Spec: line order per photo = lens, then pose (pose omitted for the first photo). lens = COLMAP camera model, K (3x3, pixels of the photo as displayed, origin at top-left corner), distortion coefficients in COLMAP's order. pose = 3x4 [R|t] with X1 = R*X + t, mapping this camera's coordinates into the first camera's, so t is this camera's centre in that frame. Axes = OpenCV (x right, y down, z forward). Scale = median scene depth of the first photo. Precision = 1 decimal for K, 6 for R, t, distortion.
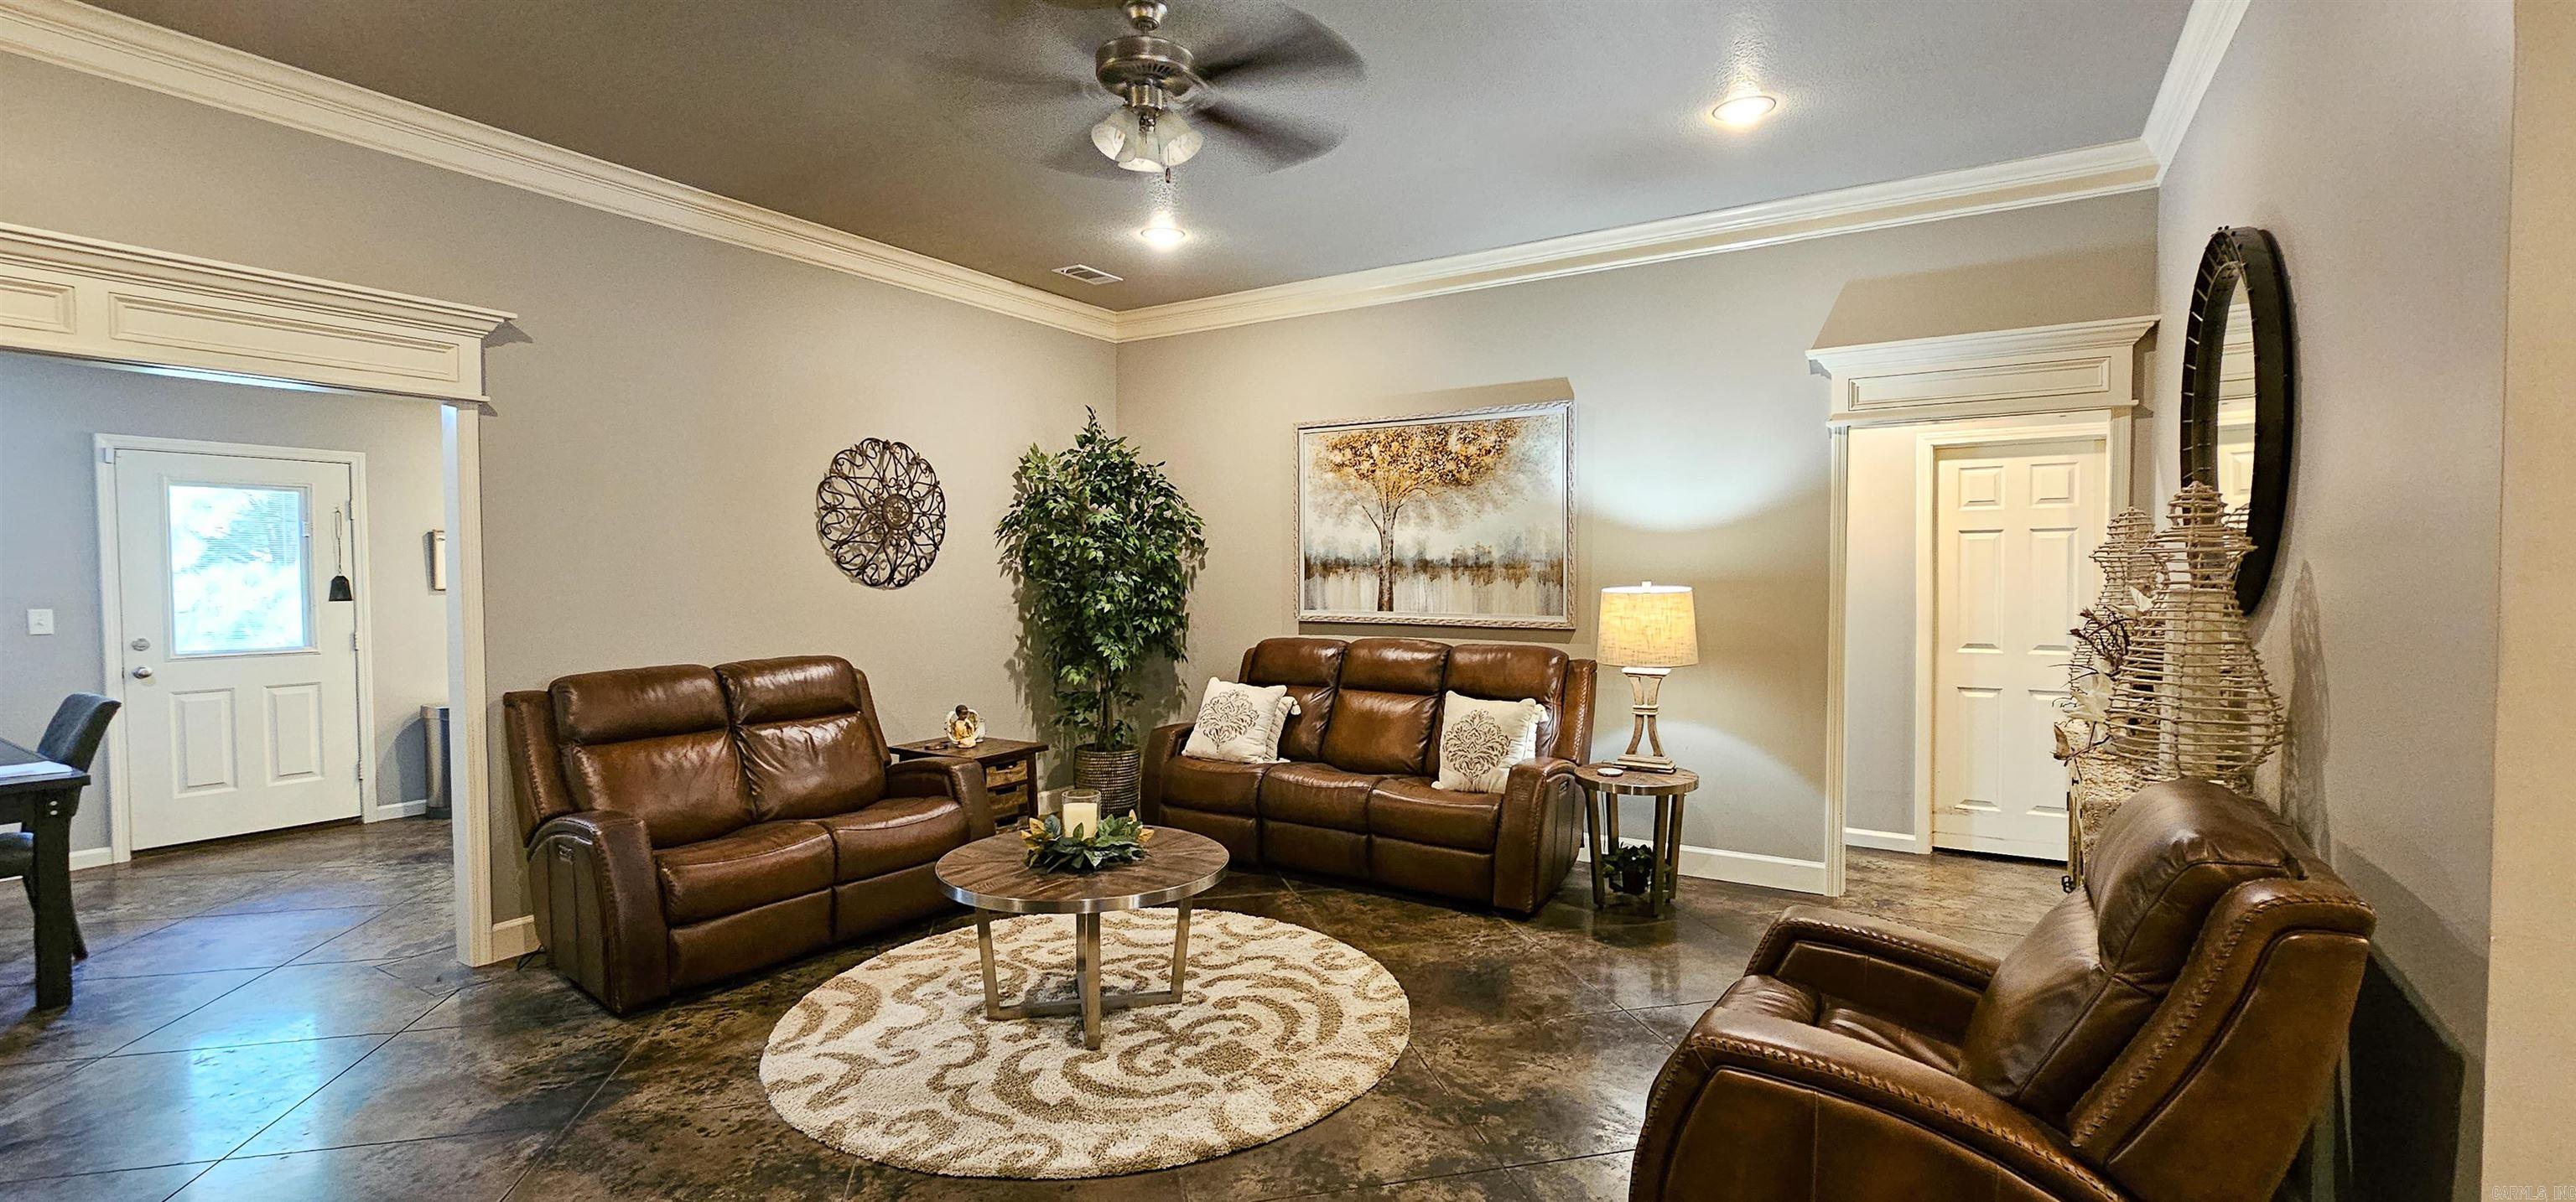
lens RADIAL K [[1087.5, 0, 1307.7], [0, 1087.5, 604.1], [0, 0, 1]] dist [-0.003662, 0.000284]
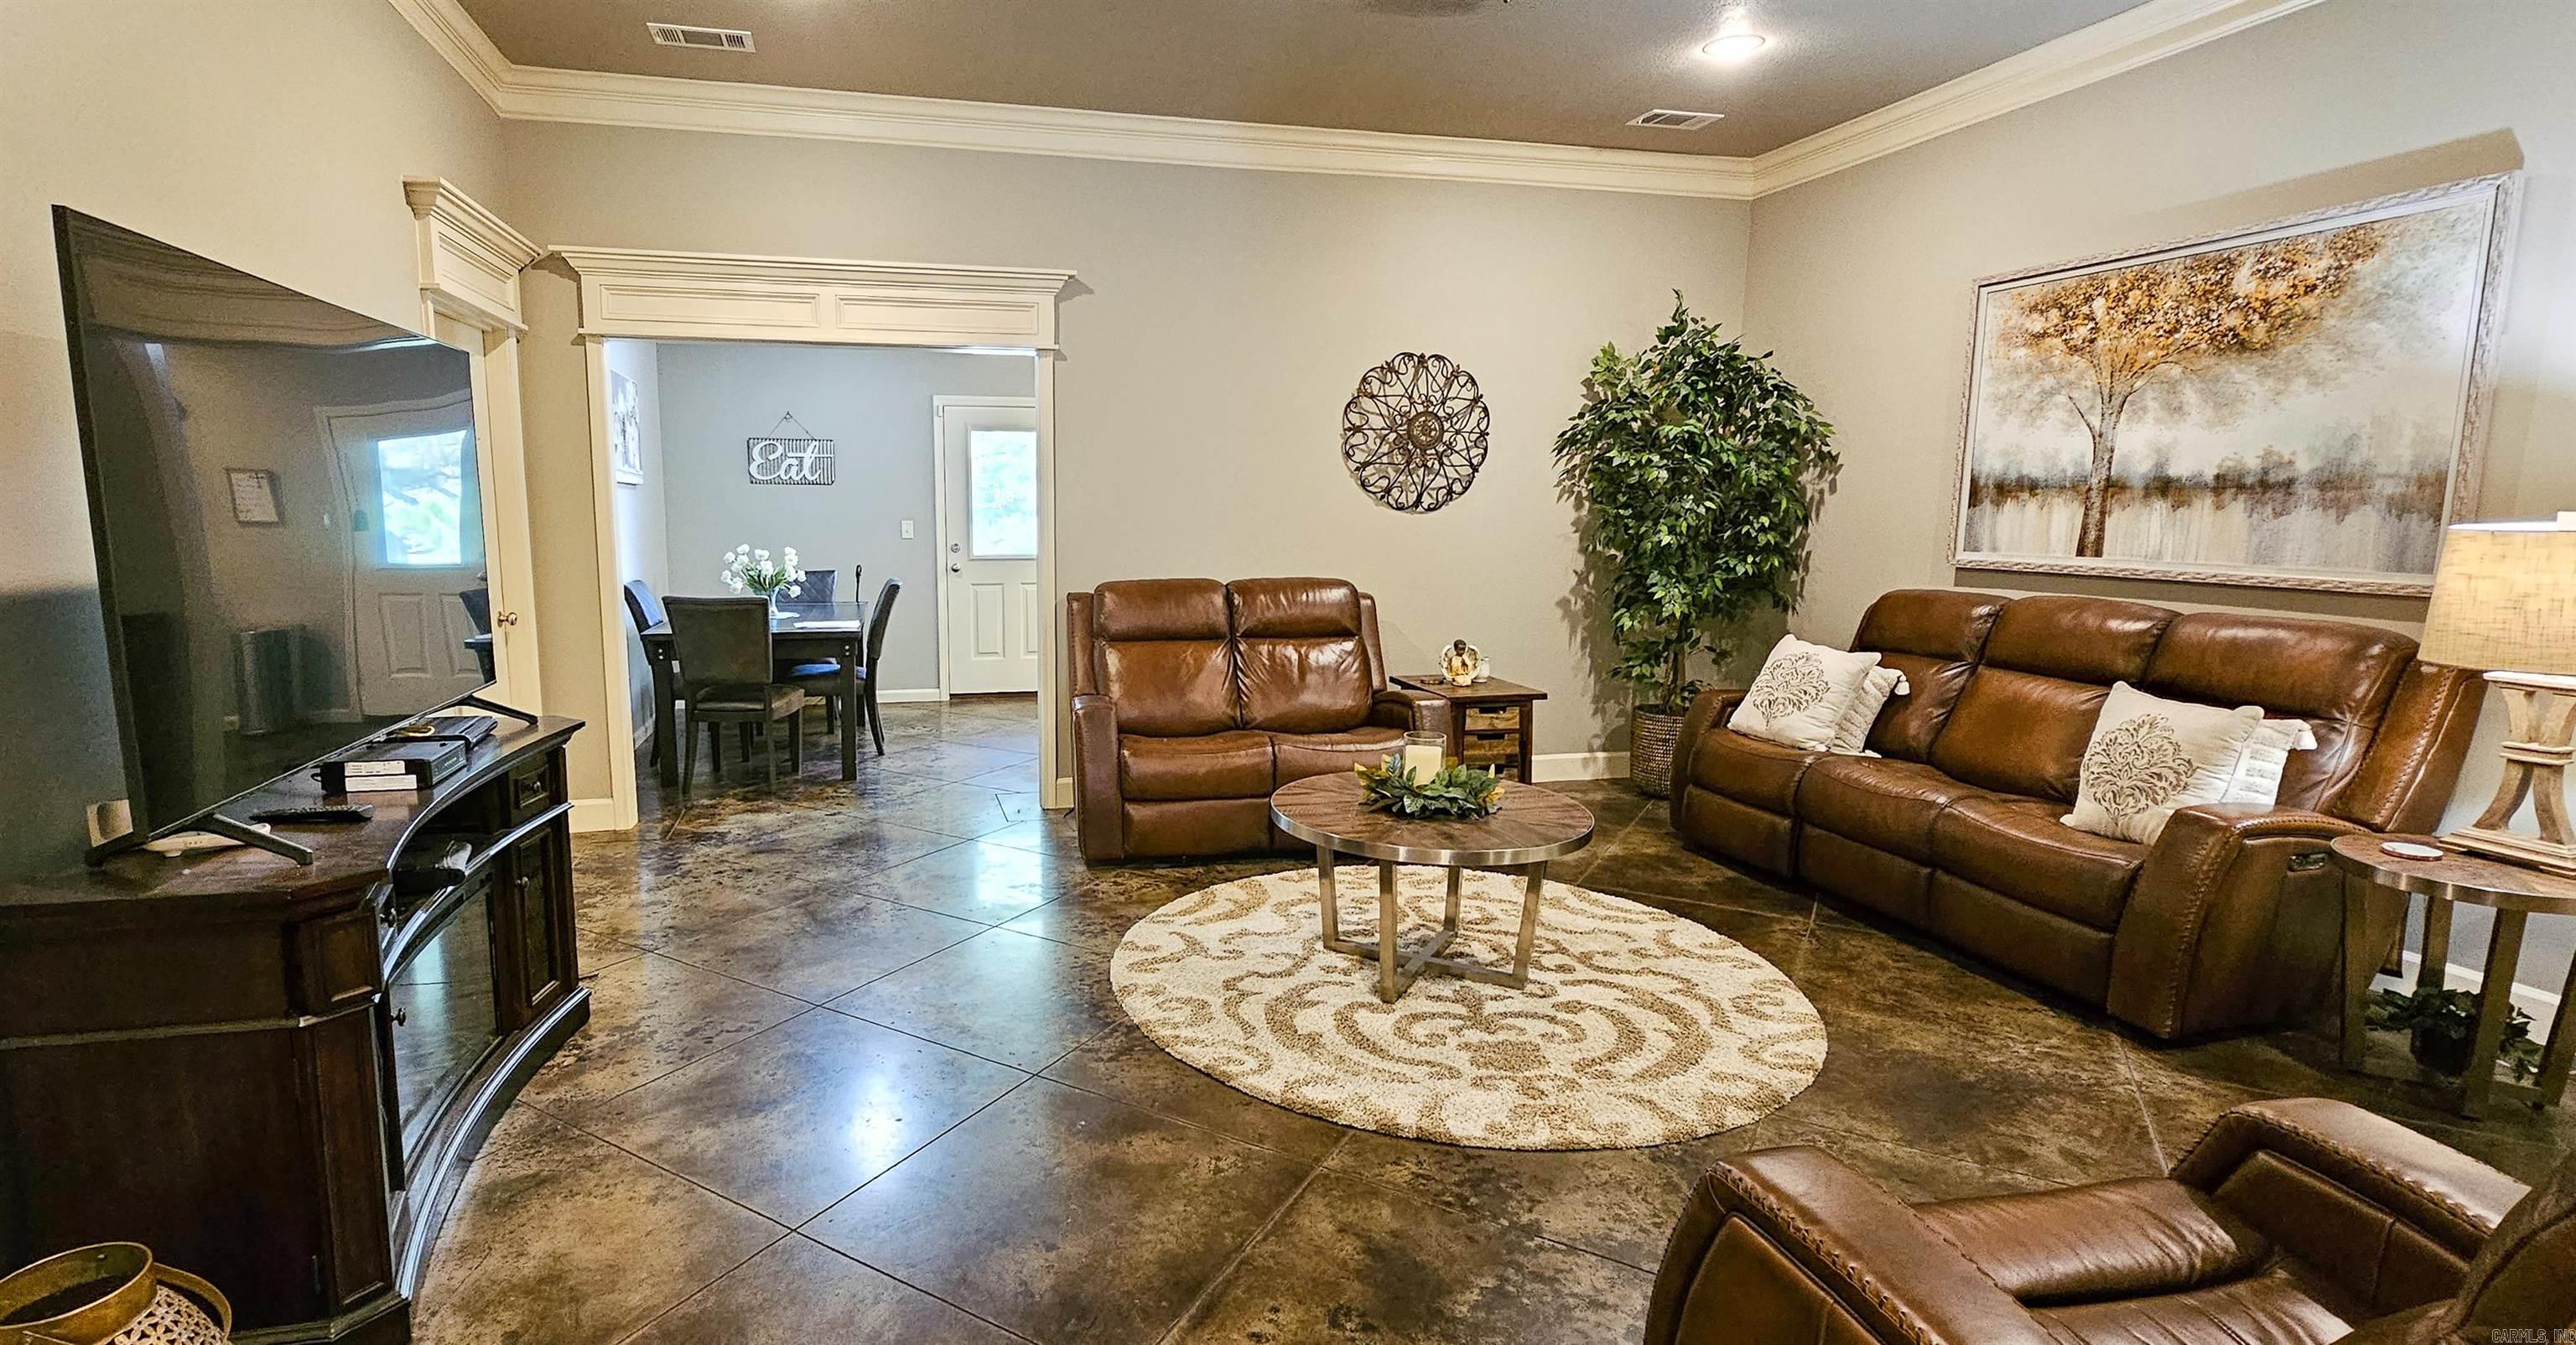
lens RADIAL K [[1213.3, 0, 1147.7], [0, 1213.3, 675.9], [0, 0, 1]] dist [-0.003463, 0.001847]
pose [[0.694618, 0.105908, -0.711540, 0.251478], [-0.026977, 0.992243, 0.121353, 0.005539], [0.718873, -0.065099, 0.692087, 0.096295]]
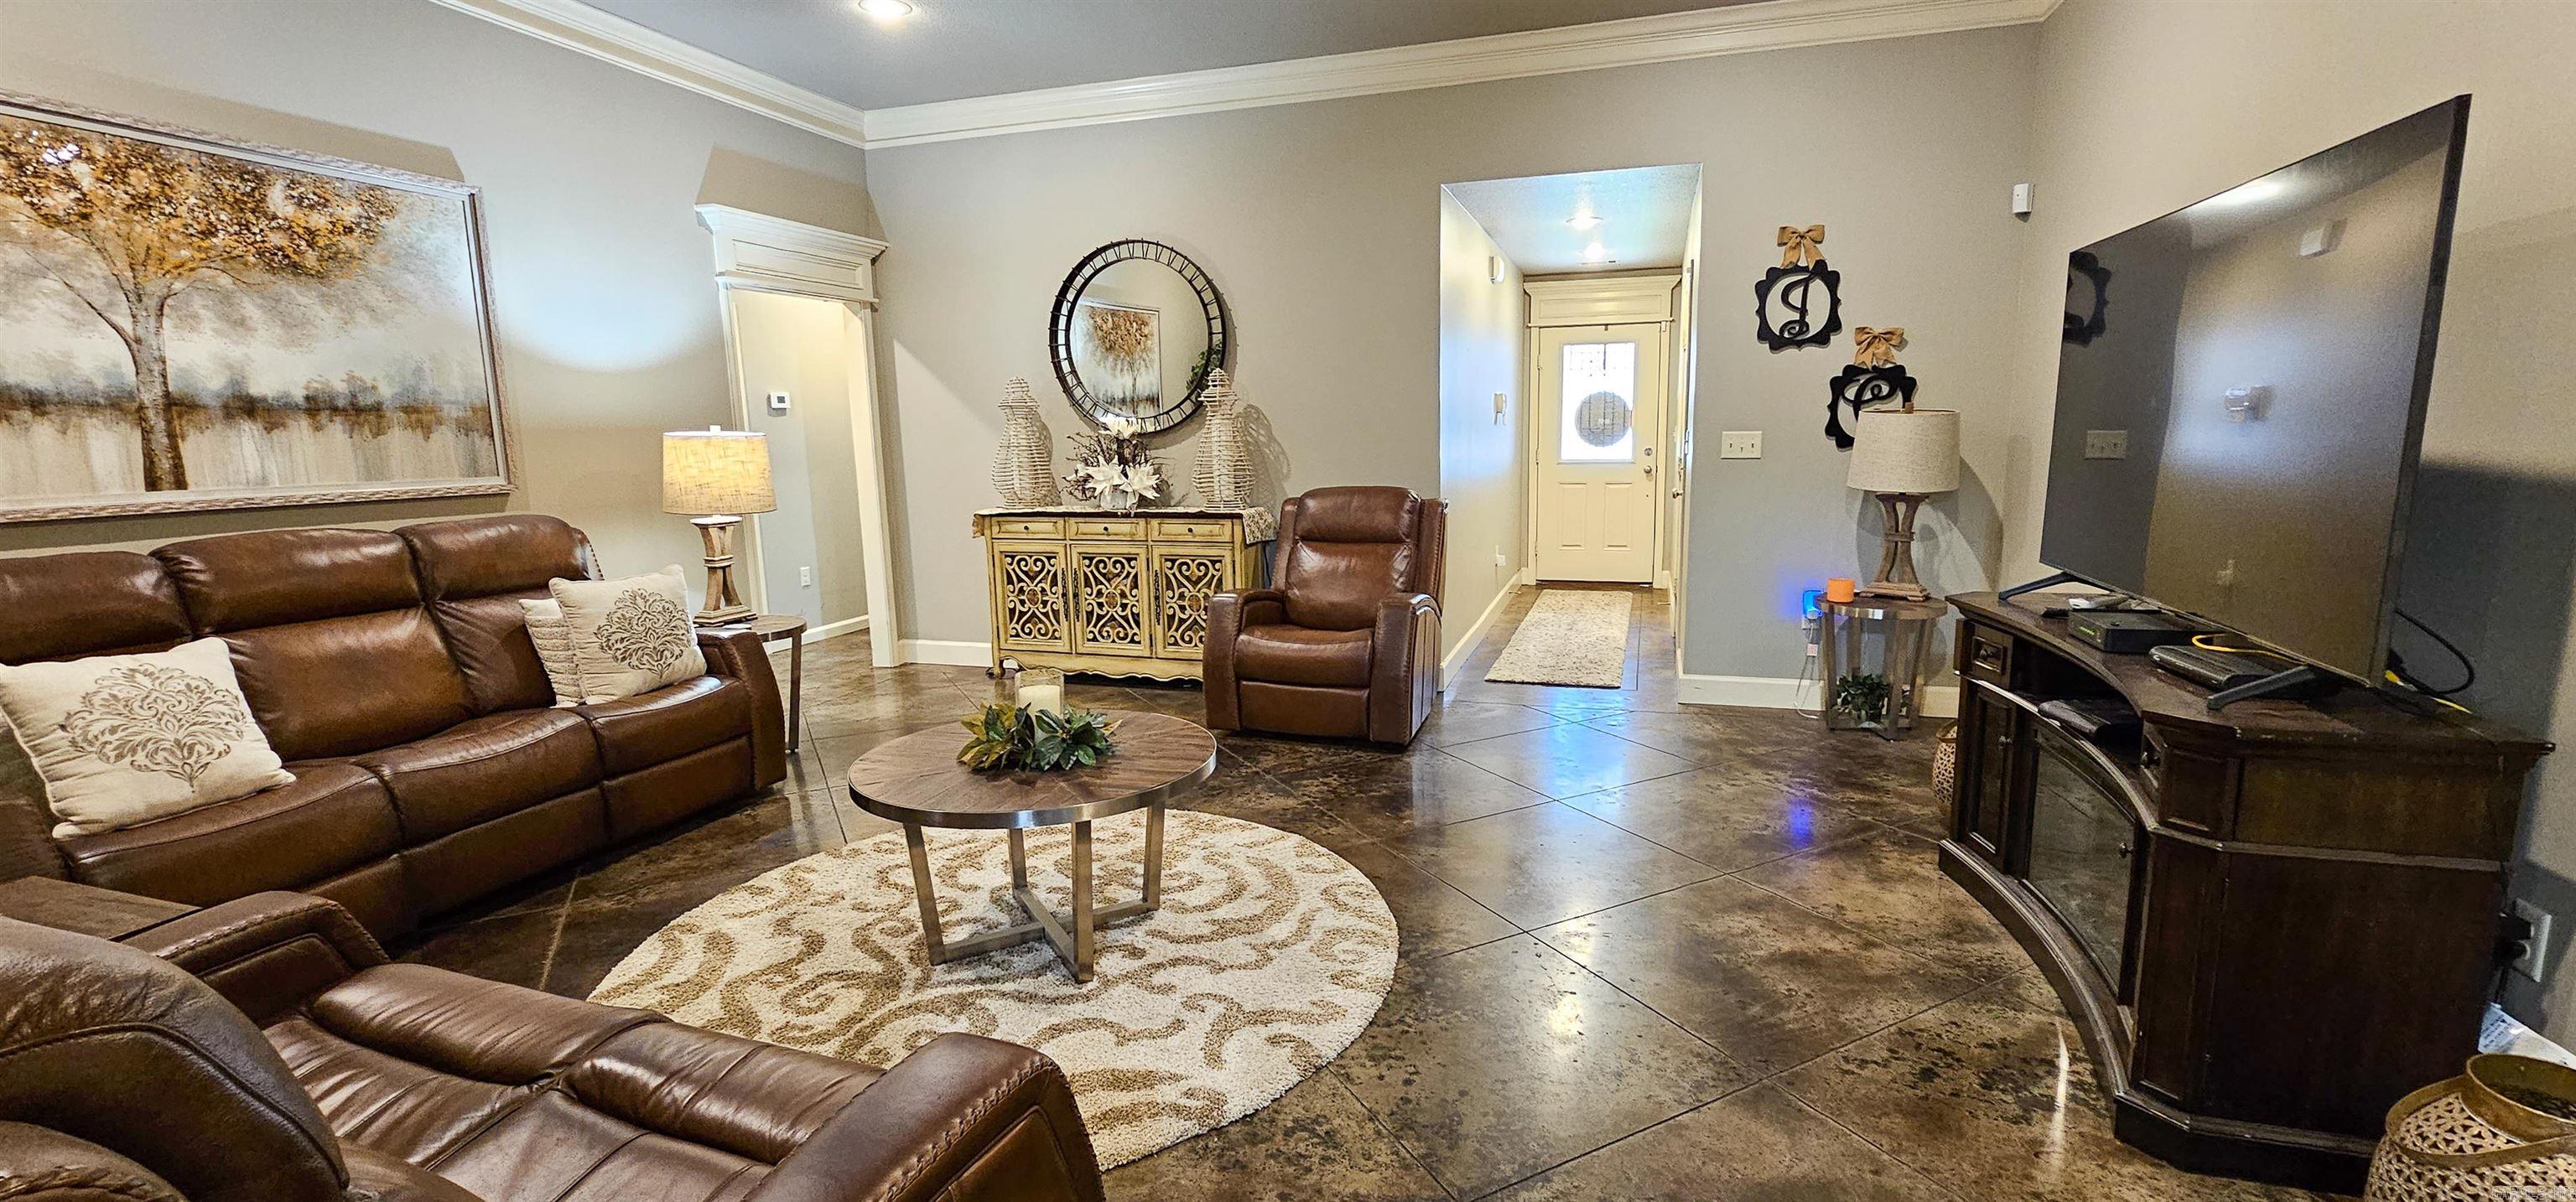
lens RADIAL K [[1088.3, 0, 1309.2], [0, 1088.3, 605.4], [0, 0, 1]] dist [-0.007402, 0.002426]
pose [[-0.253270, -0.149280, 0.955808, -0.730925], [0.049044, 0.984770, 0.166799, 0.001130], [-0.966152, 0.089122, -0.242092, 0.719988]]
